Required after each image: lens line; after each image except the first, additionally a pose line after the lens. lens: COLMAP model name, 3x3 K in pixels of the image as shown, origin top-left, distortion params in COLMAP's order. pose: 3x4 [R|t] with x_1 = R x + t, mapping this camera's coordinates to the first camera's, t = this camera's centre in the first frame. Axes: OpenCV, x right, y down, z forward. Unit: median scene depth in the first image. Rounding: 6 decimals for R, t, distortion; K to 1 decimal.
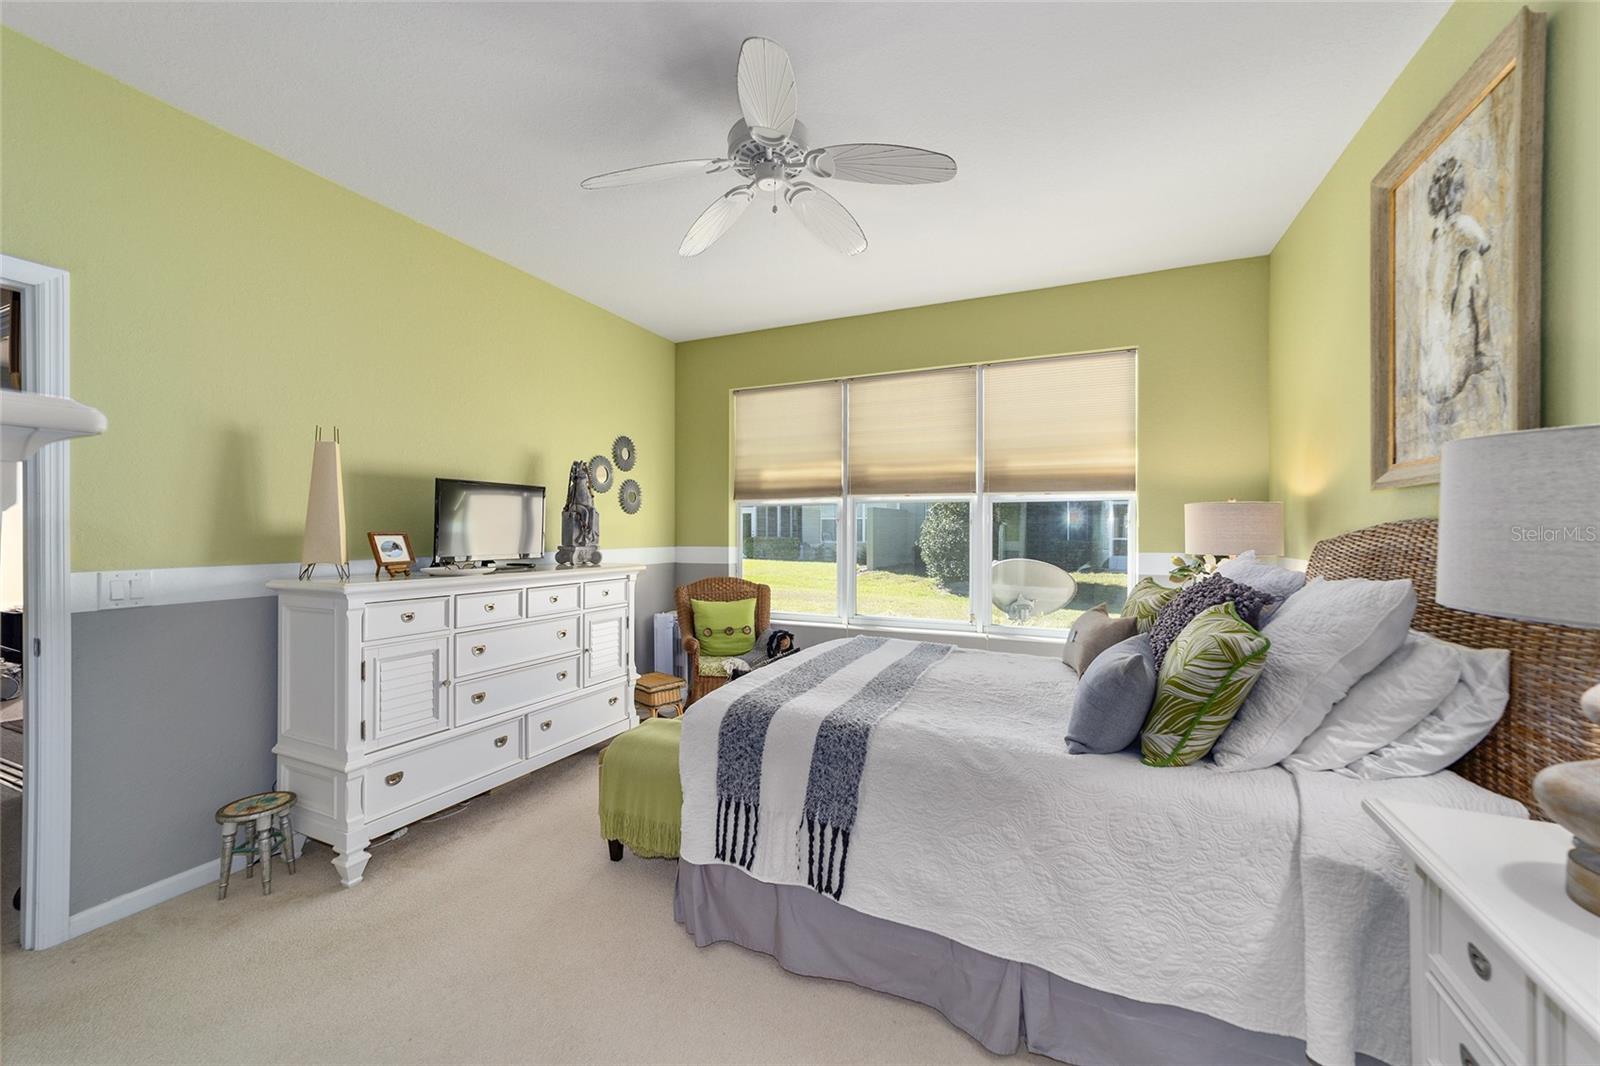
lens RADIAL K [[615.2, 0, 793.0], [0, 615.2, 532.5], [0, 0, 1]] dist [-0.011101, 0.006076]
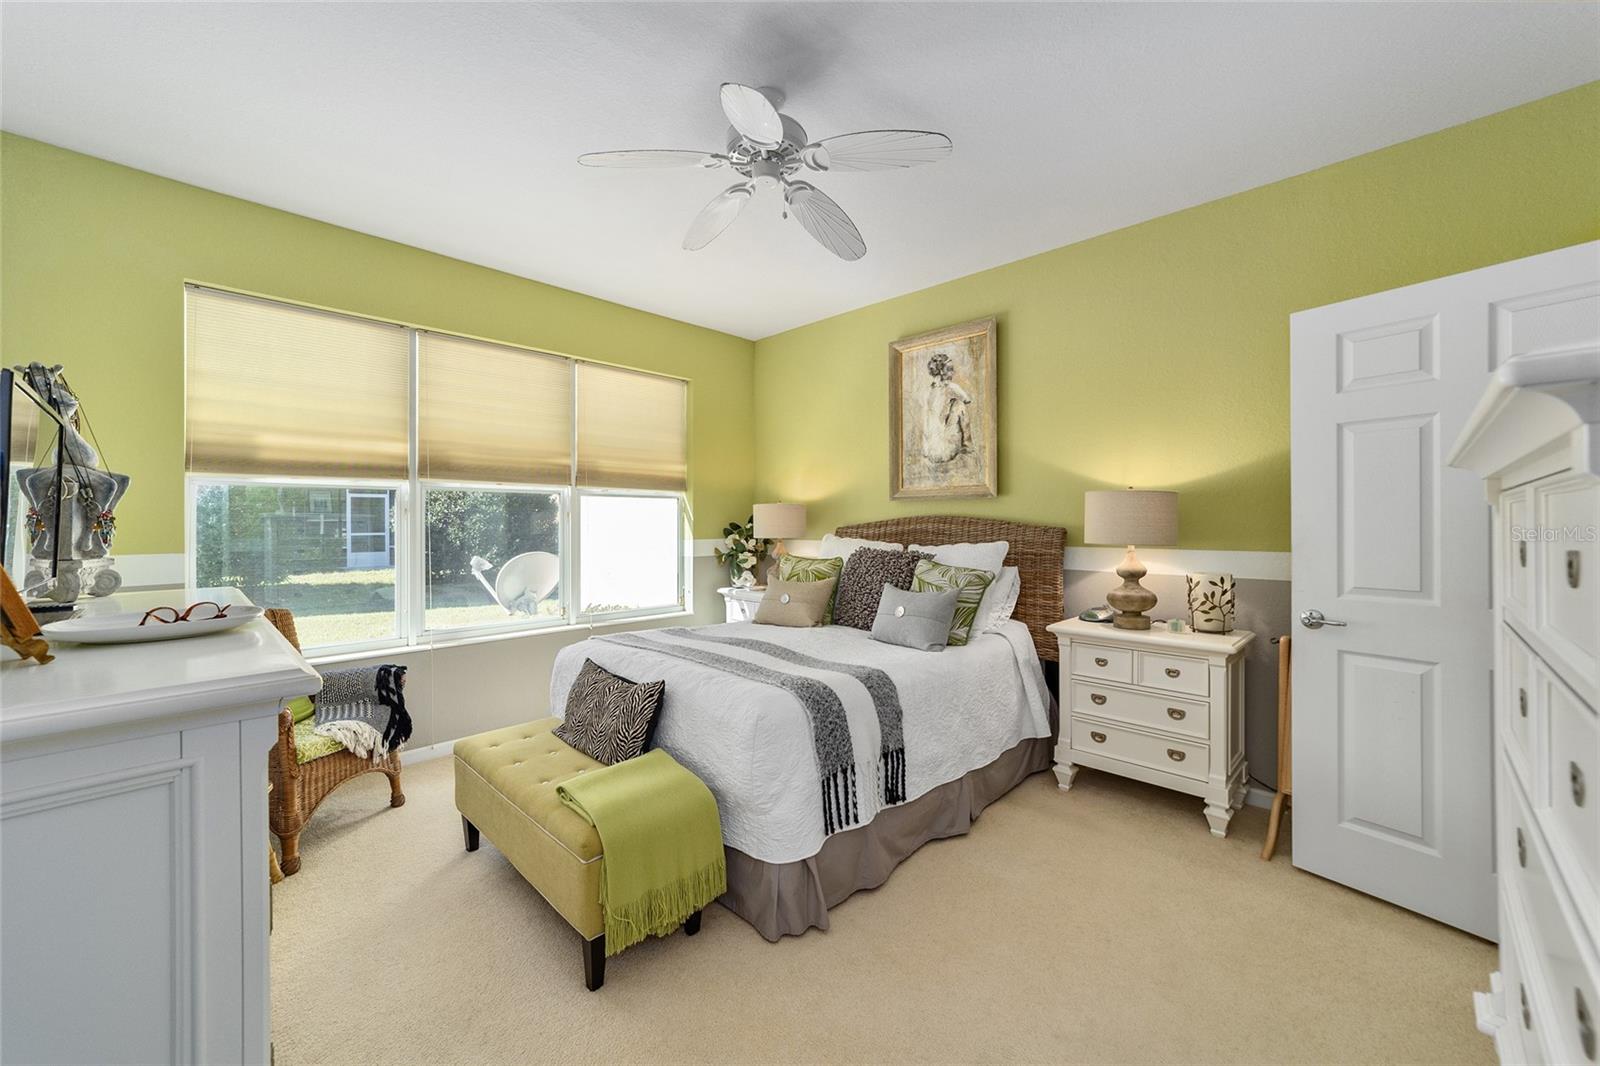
lens RADIAL K [[615.2, 0, 795.9], [0, 615.2, 525.4], [0, 0, 1]] dist [-0.011101, 0.006076]
pose [[0.339591, -0.004239, 0.940563, -1.167222], [0.009938, 0.999950, 0.000919, 0.004607], [-0.940521, 0.009035, 0.339617, 0.721744]]
